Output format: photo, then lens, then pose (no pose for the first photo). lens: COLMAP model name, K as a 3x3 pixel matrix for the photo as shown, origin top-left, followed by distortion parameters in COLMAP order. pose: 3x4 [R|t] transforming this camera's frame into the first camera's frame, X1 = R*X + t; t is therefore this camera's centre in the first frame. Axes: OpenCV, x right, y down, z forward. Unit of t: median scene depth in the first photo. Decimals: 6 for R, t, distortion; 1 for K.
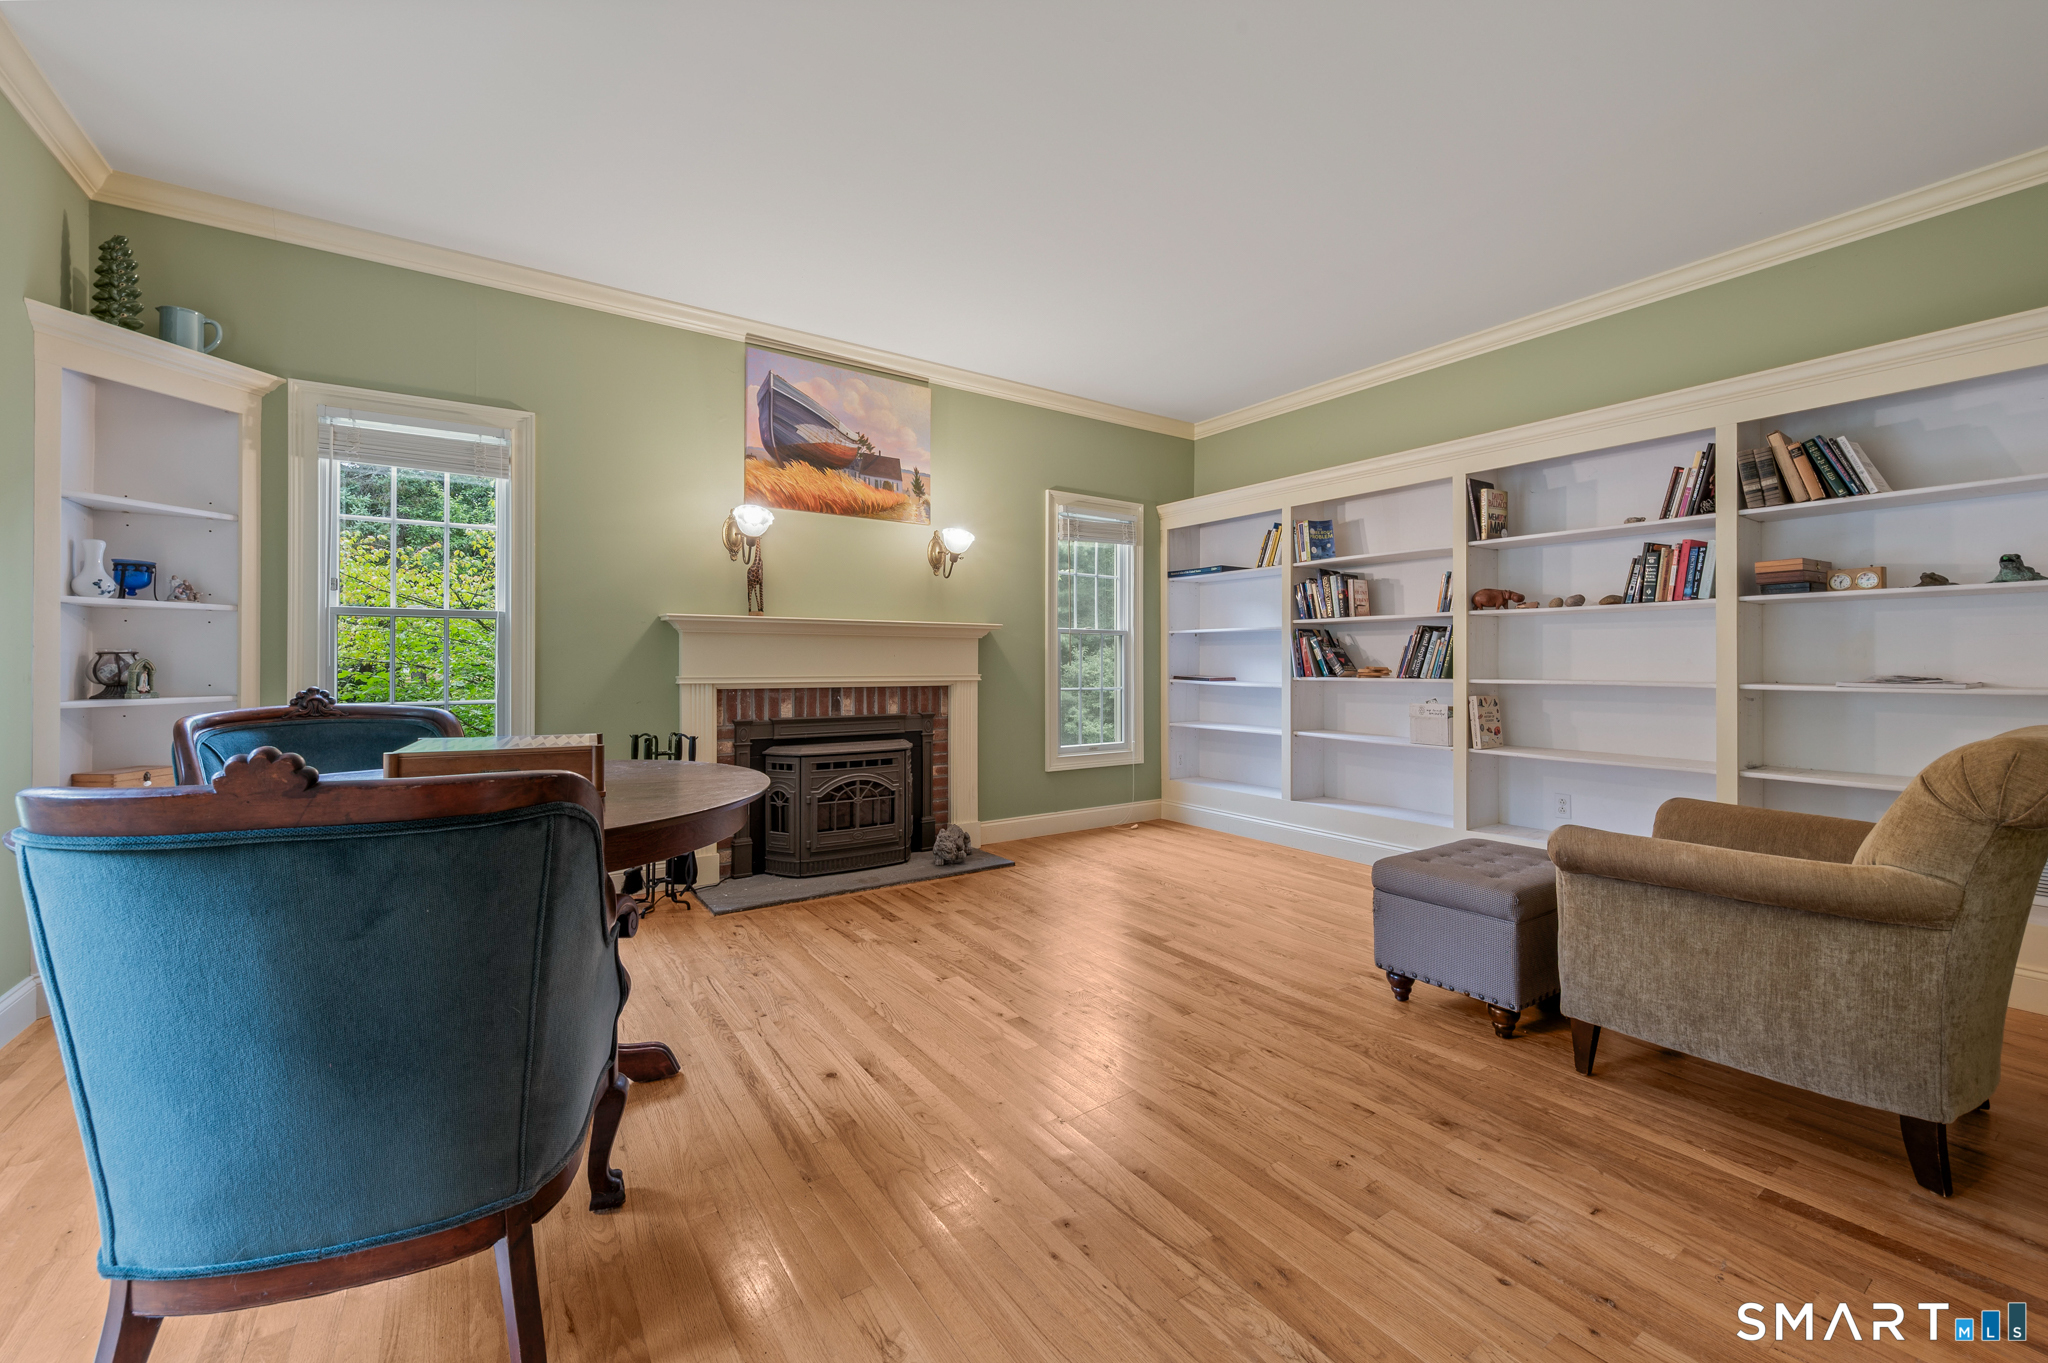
lens RADIAL K [[821.9, 0, 1029.6], [0, 821.9, 671.1], [0, 0, 1]] dist [-0.000187, -0.000127]
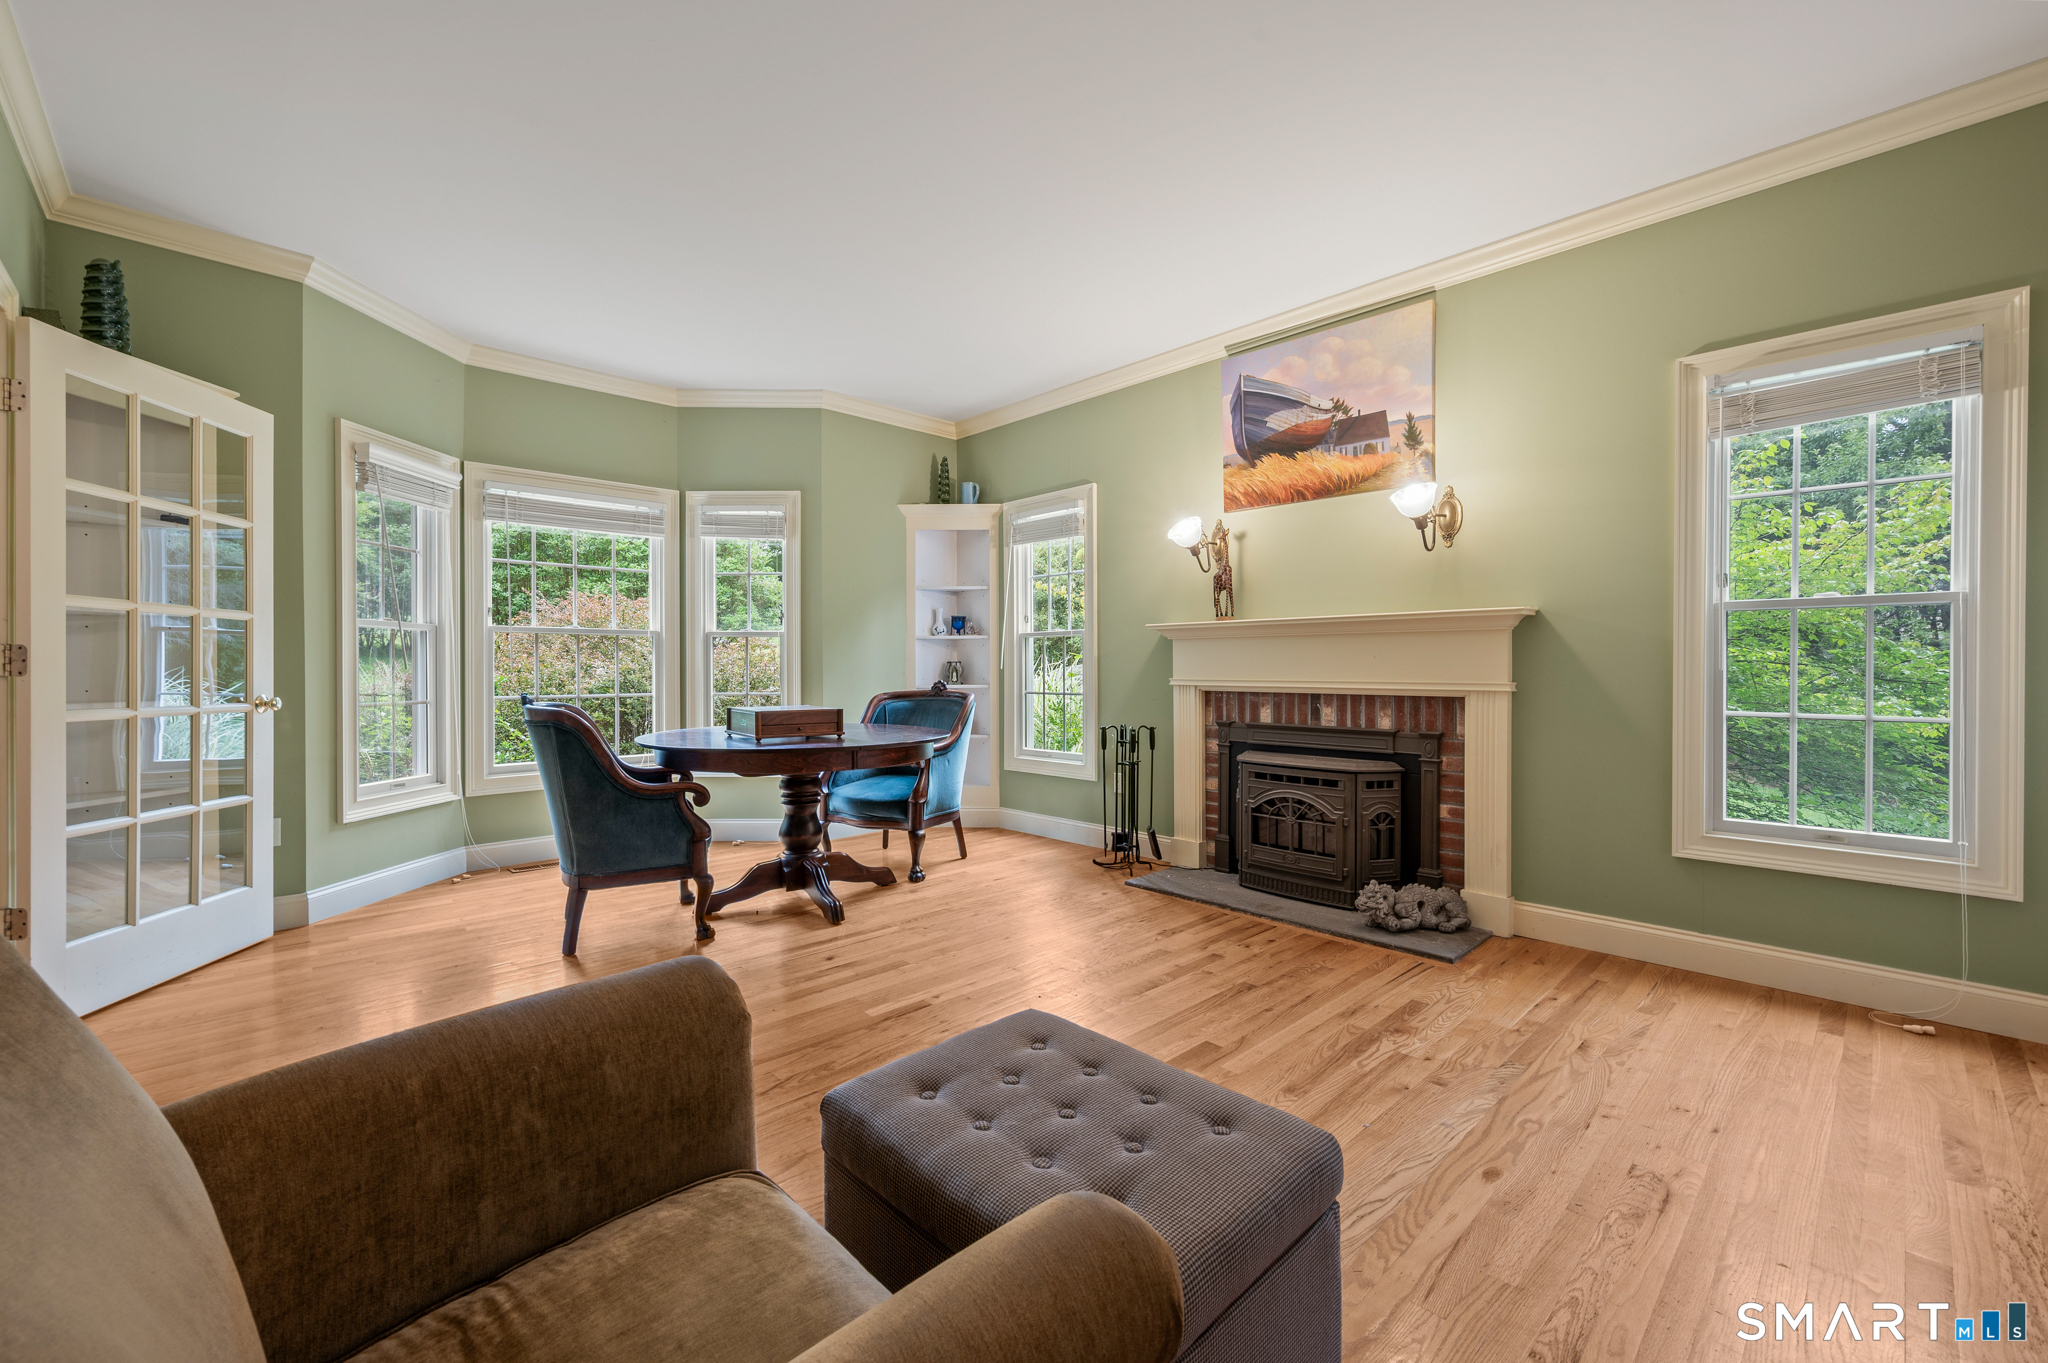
lens RADIAL K [[831.8, 0, 1024.0], [0, 831.8, 681.5], [0, 0, 1]] dist [-0.001383, -0.000309]
pose [[0.158718, 0.019648, -0.987128, 0.615711], [-0.003586, 0.999807, 0.019324, -0.009754], [0.987317, 0.000473, 0.158758, 0.551393]]
